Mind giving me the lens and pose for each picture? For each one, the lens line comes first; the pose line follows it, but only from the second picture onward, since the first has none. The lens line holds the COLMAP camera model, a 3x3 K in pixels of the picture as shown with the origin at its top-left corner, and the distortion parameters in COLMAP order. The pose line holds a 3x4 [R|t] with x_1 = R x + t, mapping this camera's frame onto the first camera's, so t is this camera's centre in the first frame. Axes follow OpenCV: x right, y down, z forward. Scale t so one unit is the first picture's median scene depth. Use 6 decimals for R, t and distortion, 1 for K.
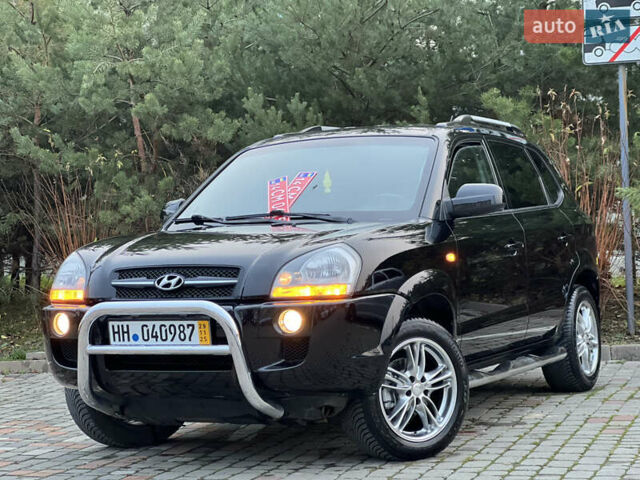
lens RADIAL K [[1419.4, 0, 311.8], [0, 1419.4, 217.8], [0, 0, 1]] dist [0.271231, 0.000000]
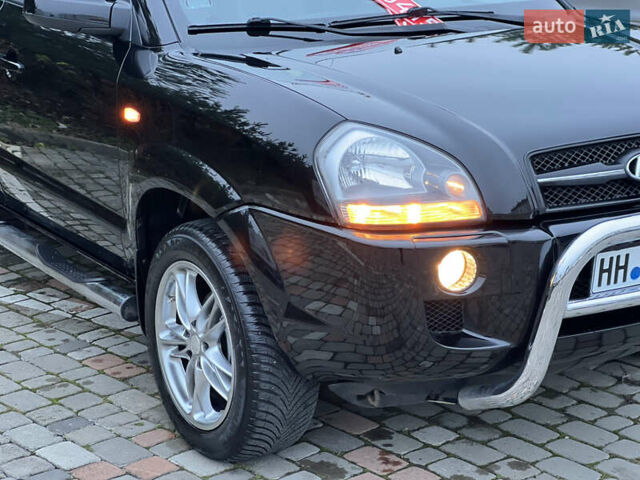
lens RADIAL K [[1419.4, 0, 325.1], [0, 1419.4, 240.3], [0, 0, 1]] dist [0.271231, 0.000000]
pose [[0.504980, -0.193551, 0.841150, -0.653678], [-0.020344, 0.971594, 0.235779, -0.058962], [-0.862892, -0.136176, 0.486697, 0.827776]]
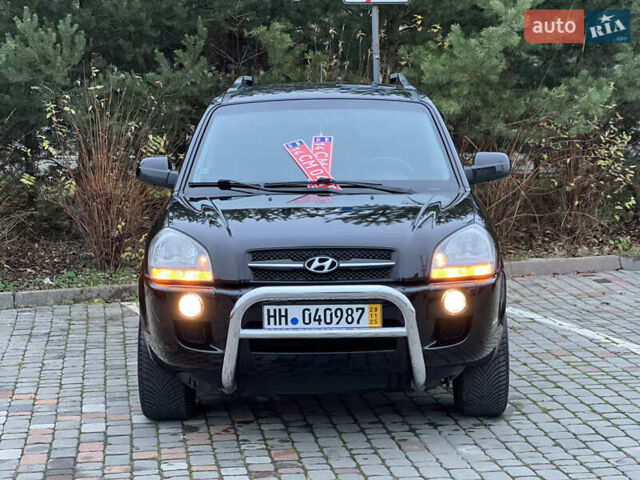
lens RADIAL K [[1419.4, 0, 320.8], [0, 1419.4, 241.3], [0, 0, 1]] dist [0.271231, 0.000000]
pose [[0.894030, -0.026744, 0.447208, -0.547587], [-0.022196, 0.994347, 0.103838, -0.075148], [-0.447457, -0.102760, 0.888382, 0.112924]]
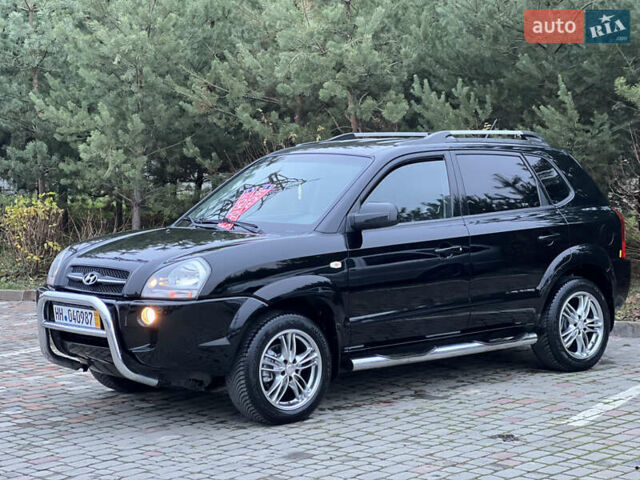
lens RADIAL K [[1419.4, 0, 329.0], [0, 1419.4, 227.4], [0, 0, 1]] dist [0.271231, 0.000000]
pose [[0.923149, 0.043460, -0.381977, 0.622668], [-0.012865, 0.996525, 0.082290, -0.117253], [0.384226, -0.071052, 0.920501, -0.154233]]
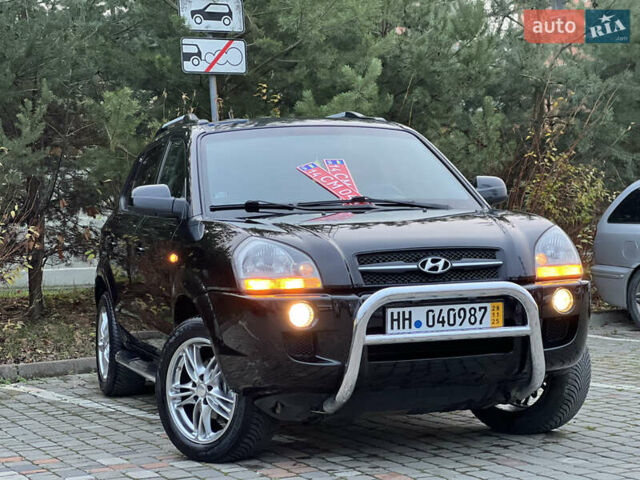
lens RADIAL K [[1419.4, 0, 334.5], [0, 1419.4, 227.1], [0, 0, 1]] dist [0.271231, 0.000000]
pose [[0.711556, 0.006502, 0.702599, -0.815015], [0.004038, 0.999903, -0.013342, 0.032178], [-0.702618, 0.012331, 0.711461, 0.371102]]
